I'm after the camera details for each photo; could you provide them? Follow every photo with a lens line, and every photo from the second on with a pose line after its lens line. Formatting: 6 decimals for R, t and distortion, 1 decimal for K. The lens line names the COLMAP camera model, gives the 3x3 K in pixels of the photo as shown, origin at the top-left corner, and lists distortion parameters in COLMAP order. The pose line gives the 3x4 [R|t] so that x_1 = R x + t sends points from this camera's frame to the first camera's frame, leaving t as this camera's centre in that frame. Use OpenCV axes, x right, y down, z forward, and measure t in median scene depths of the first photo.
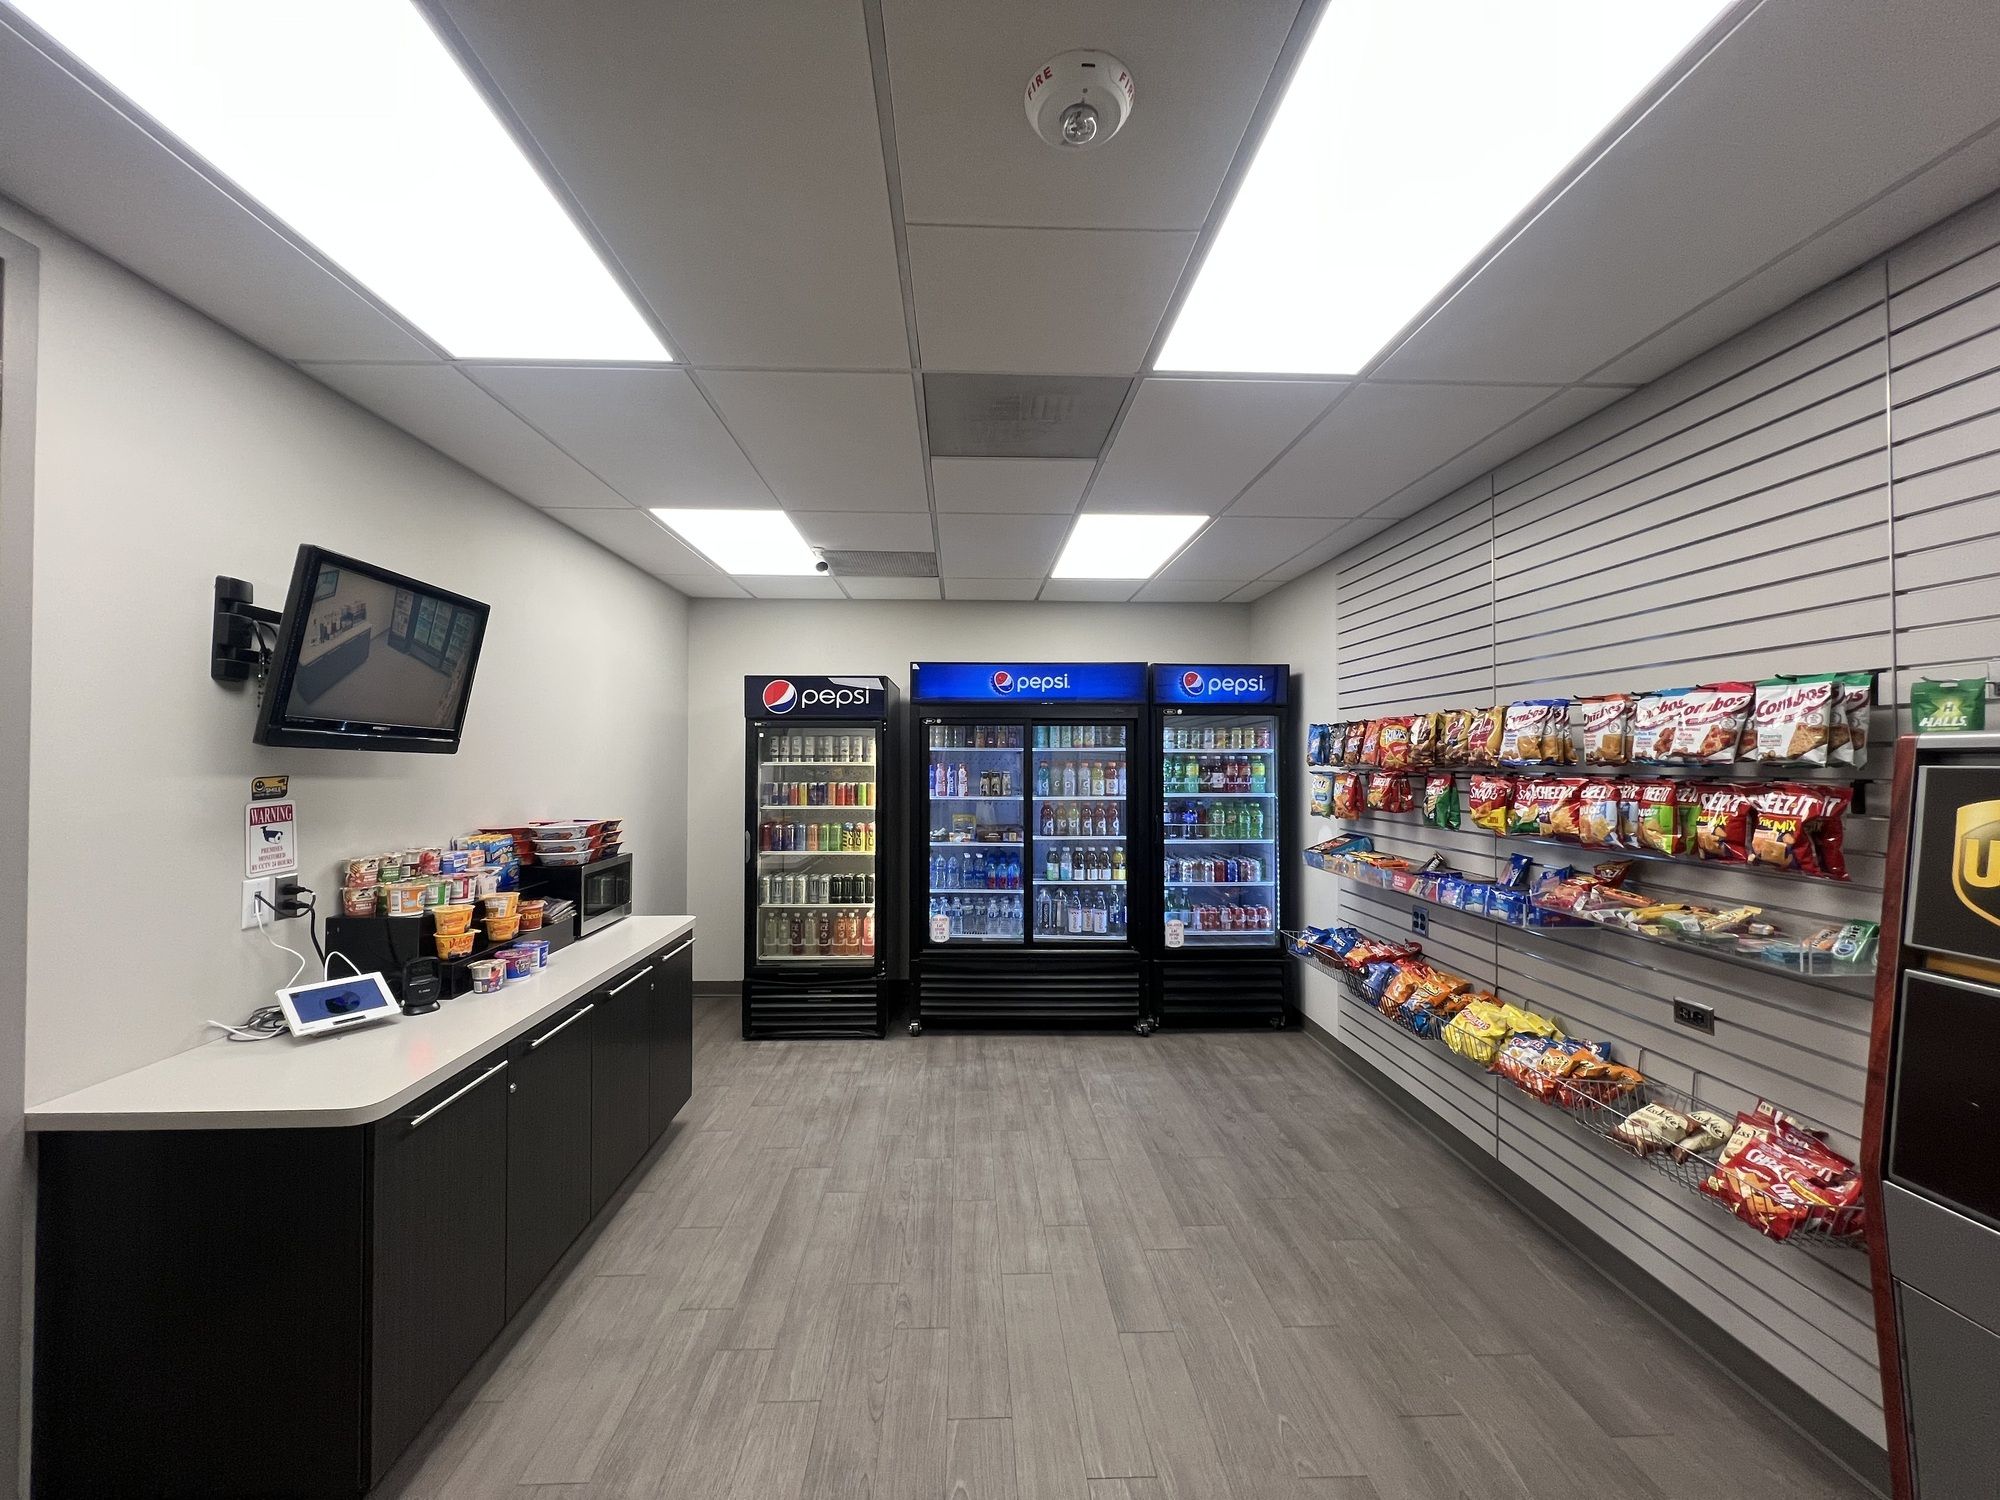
lens RADIAL K [[801.2, 0, 995.6], [0, 801.2, 746.6], [0, 0, 1]] dist [0.002691, 0.000074]
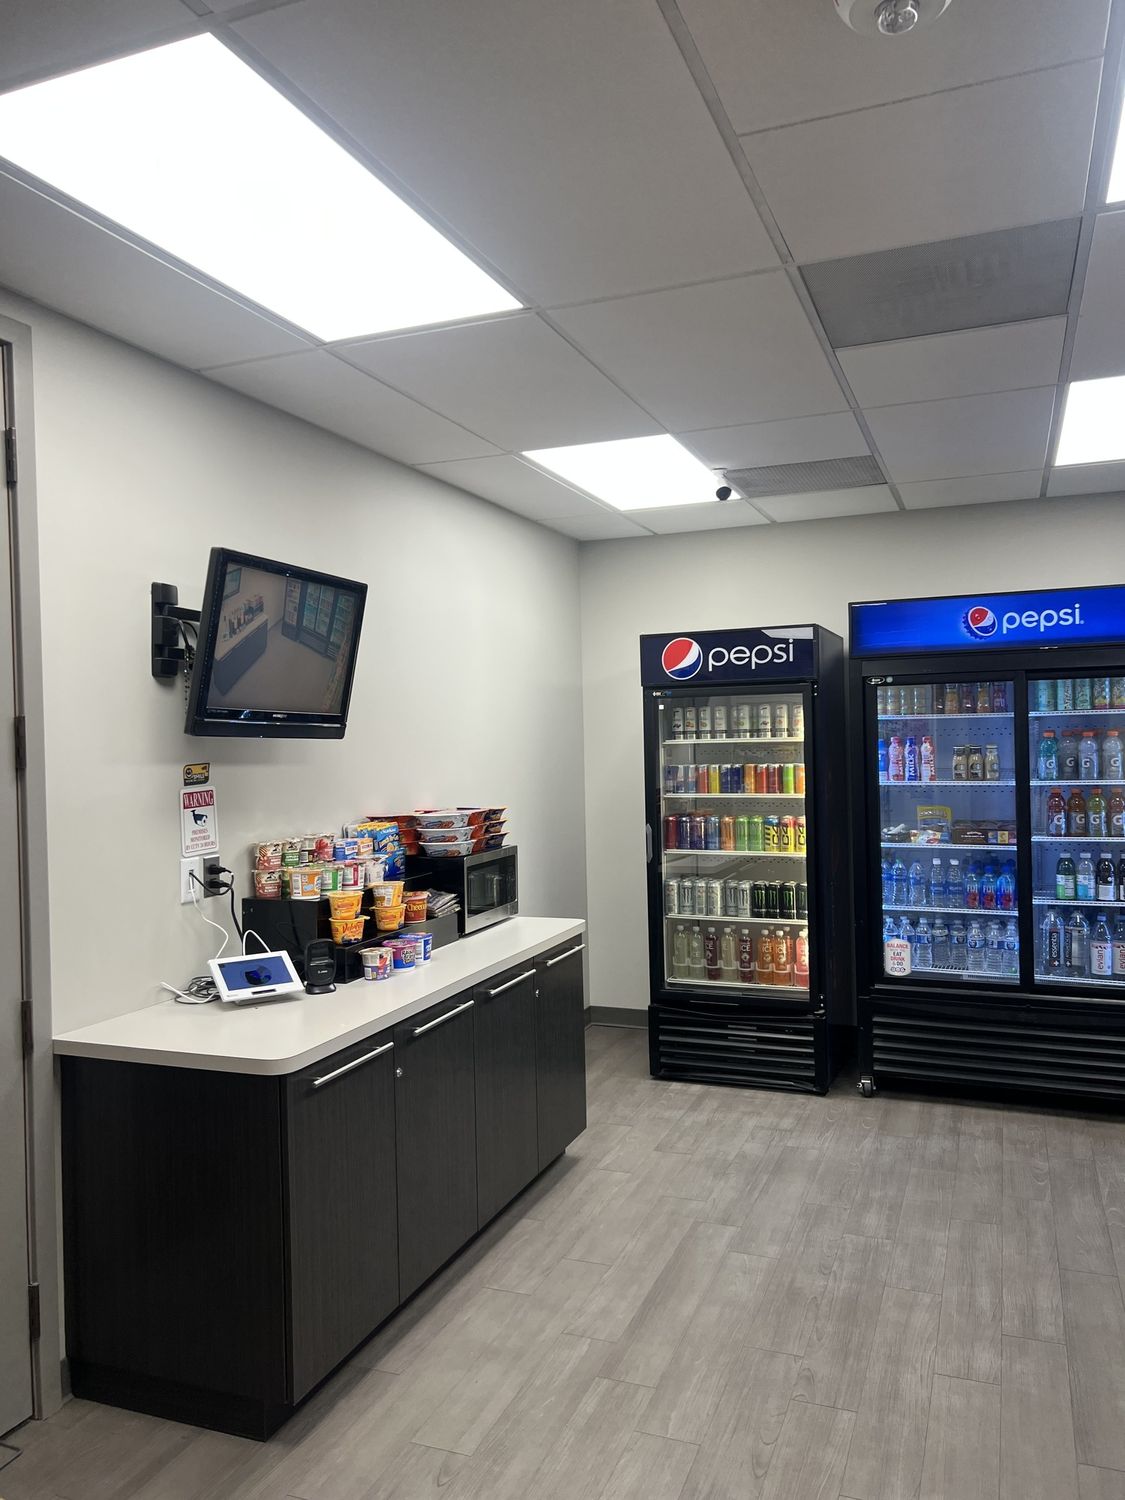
lens RADIAL K [[1123.2, 0, 565.2], [0, 1123.2, 743.5], [0, 0, 1]] dist [0.077133, -0.086074]
pose [[0.918747, -0.020130, -0.394333, 0.106900], [0.029857, 0.999382, 0.018544, -0.002158], [0.393716, -0.028811, 0.918781, -0.141362]]
